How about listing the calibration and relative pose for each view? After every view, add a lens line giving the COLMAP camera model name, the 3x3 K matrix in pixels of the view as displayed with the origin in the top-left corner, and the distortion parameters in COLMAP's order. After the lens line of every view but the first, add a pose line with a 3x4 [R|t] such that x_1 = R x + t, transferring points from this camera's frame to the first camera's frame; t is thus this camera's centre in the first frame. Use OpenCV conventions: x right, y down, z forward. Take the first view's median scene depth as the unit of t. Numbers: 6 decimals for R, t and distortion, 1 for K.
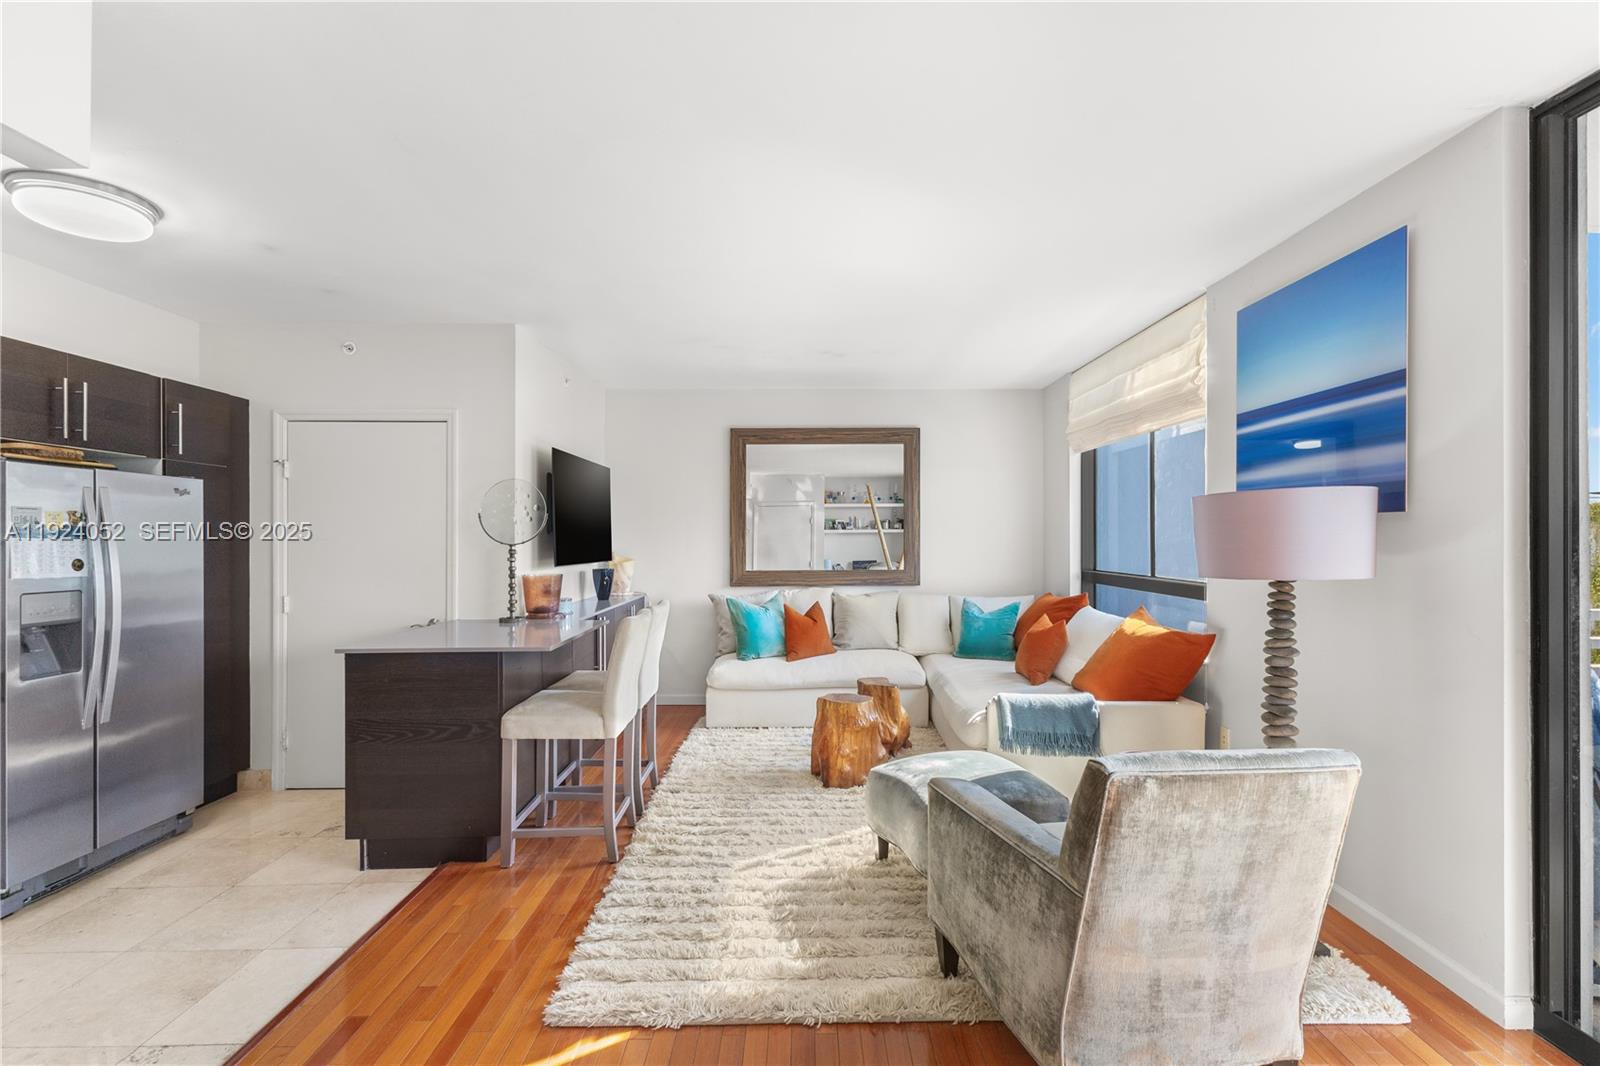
lens RADIAL K [[718.7, 0, 809.0], [0, 718.7, 539.0], [0, 0, 1]] dist [0.013206, -0.000599]
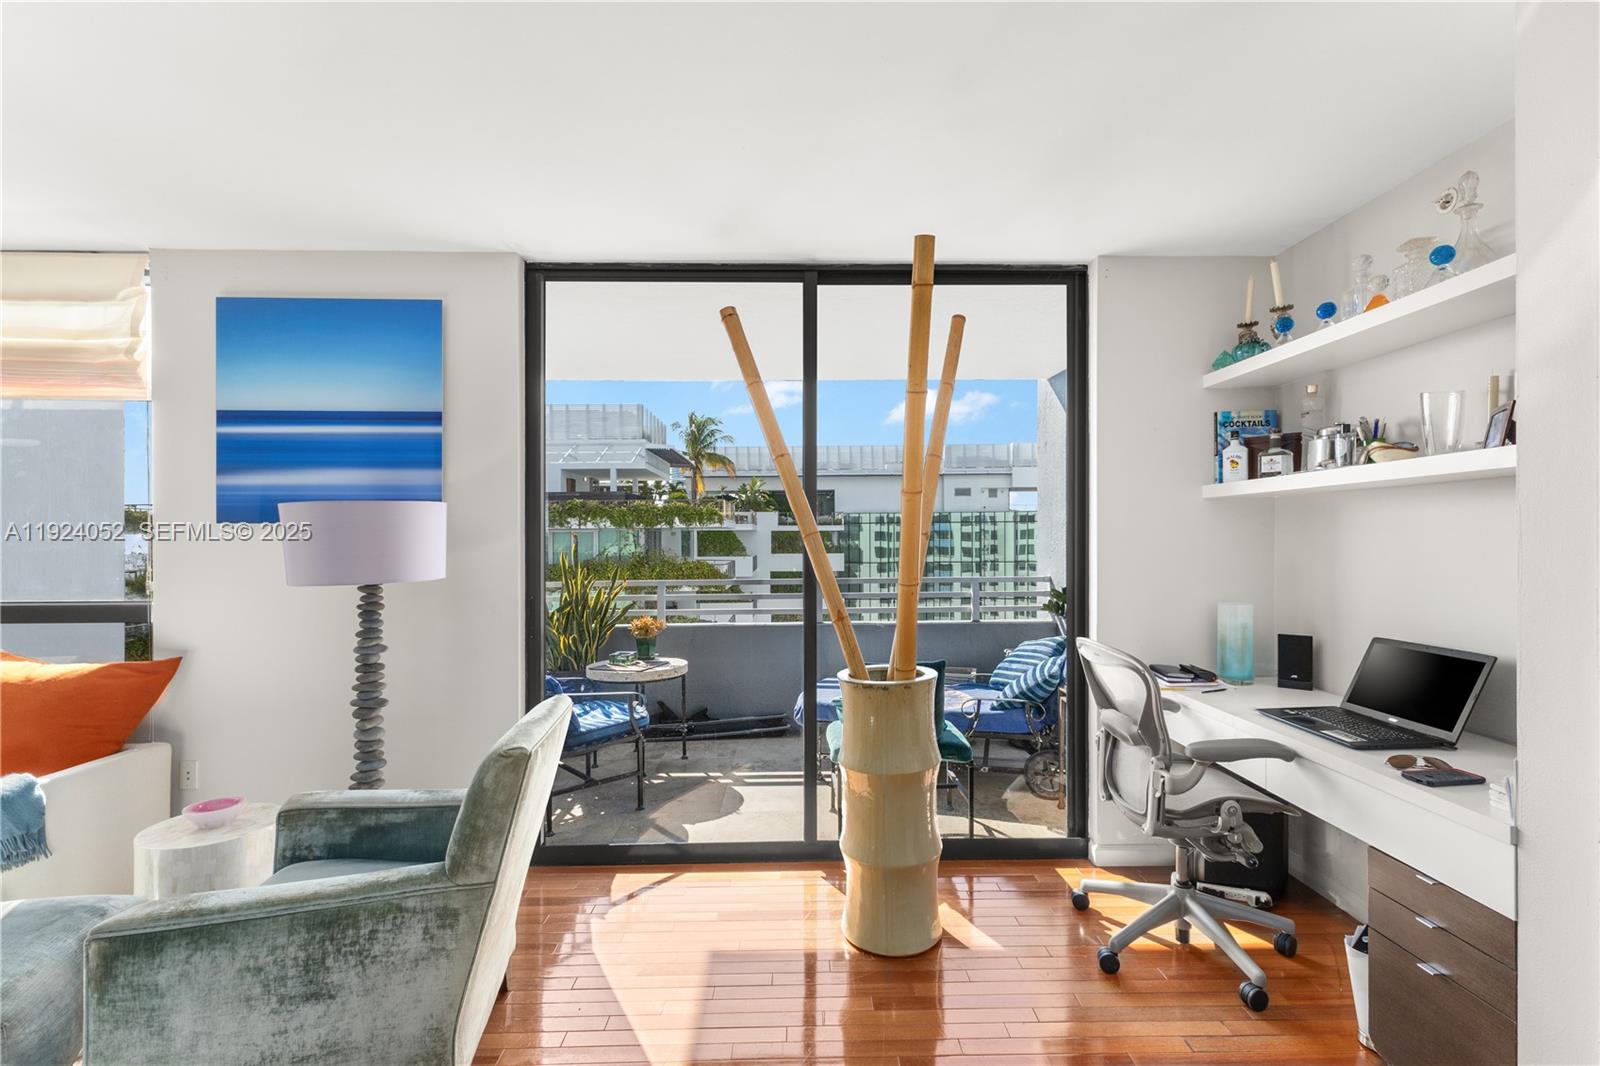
lens RADIAL K [[718.7, 0, 809.0], [0, 718.7, 539.0], [0, 0, 1]] dist [0.013206, -0.000599]
pose [[-0.007405, 0.004528, 0.999962, -0.223705], [0.008385, 0.999955, -0.004466, 0.000546], [-0.999937, 0.008352, -0.007443, 0.179279]]
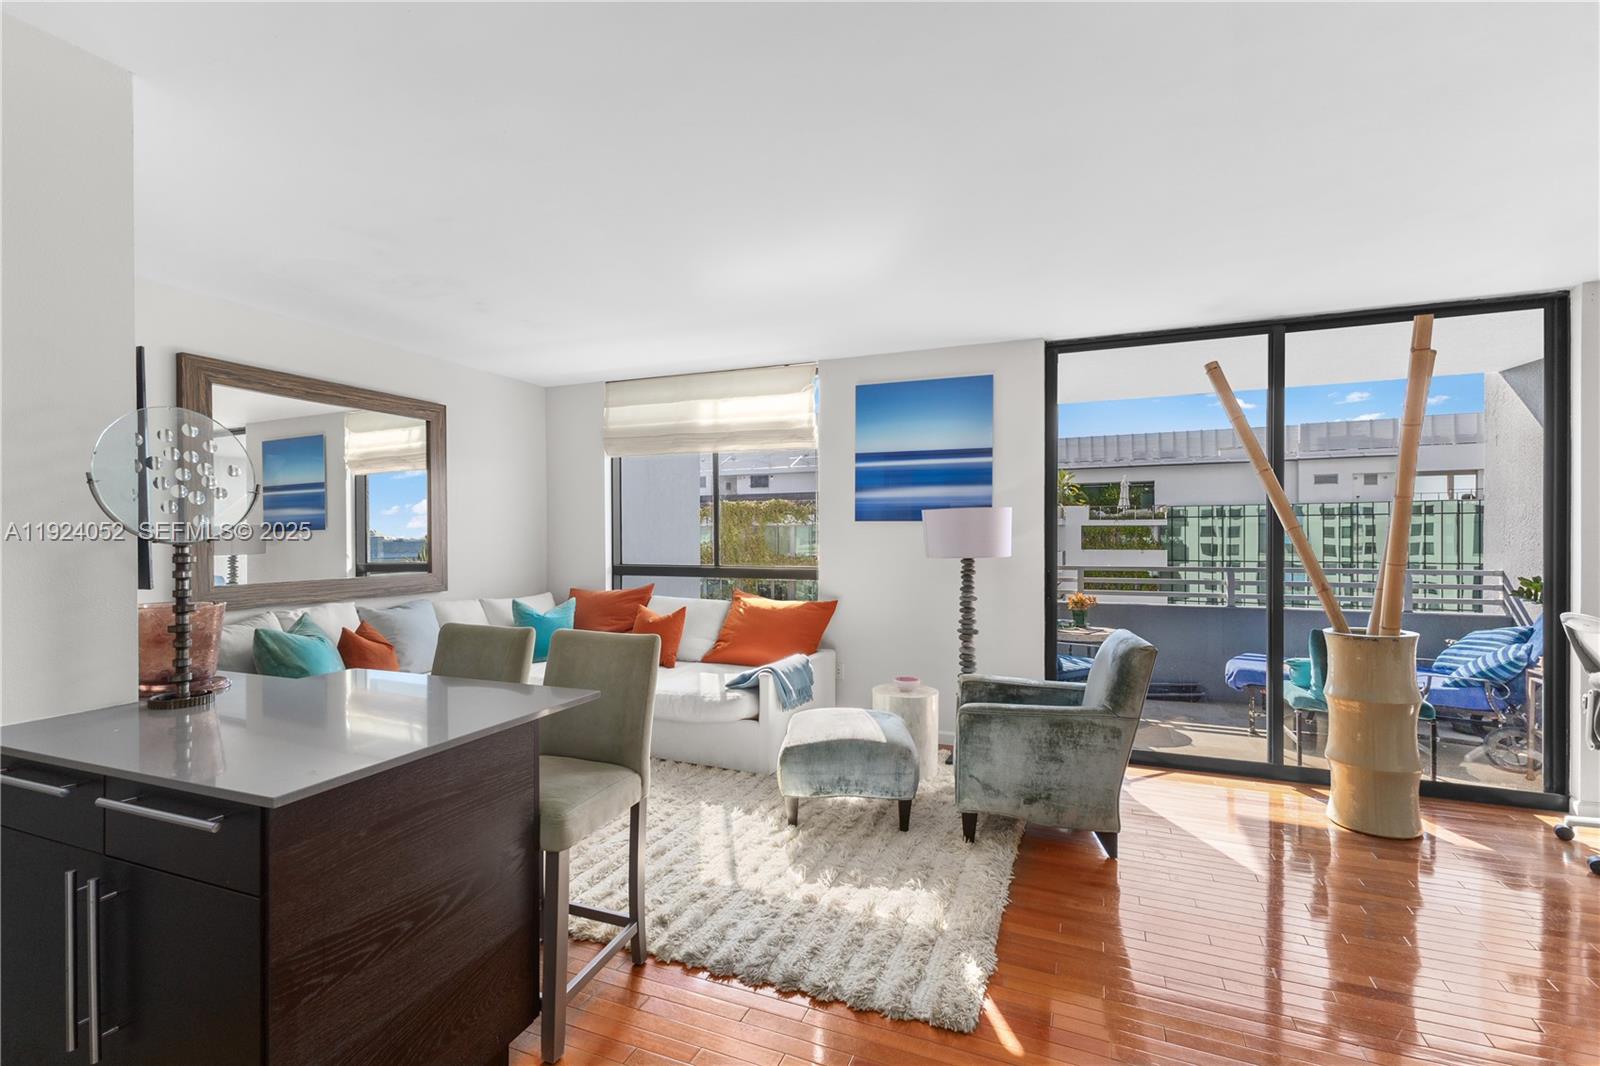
lens RADIAL K [[711.9, 0, 800.0], [0, 711.9, 533.0], [0, 0, 1]] dist [0.010550, -0.001083]
pose [[0.400771, 0.006355, 0.916156, -0.563651], [0.002227, 0.999966, -0.007911, 0.004672], [-0.916176, 0.005211, 0.400743, 0.348044]]
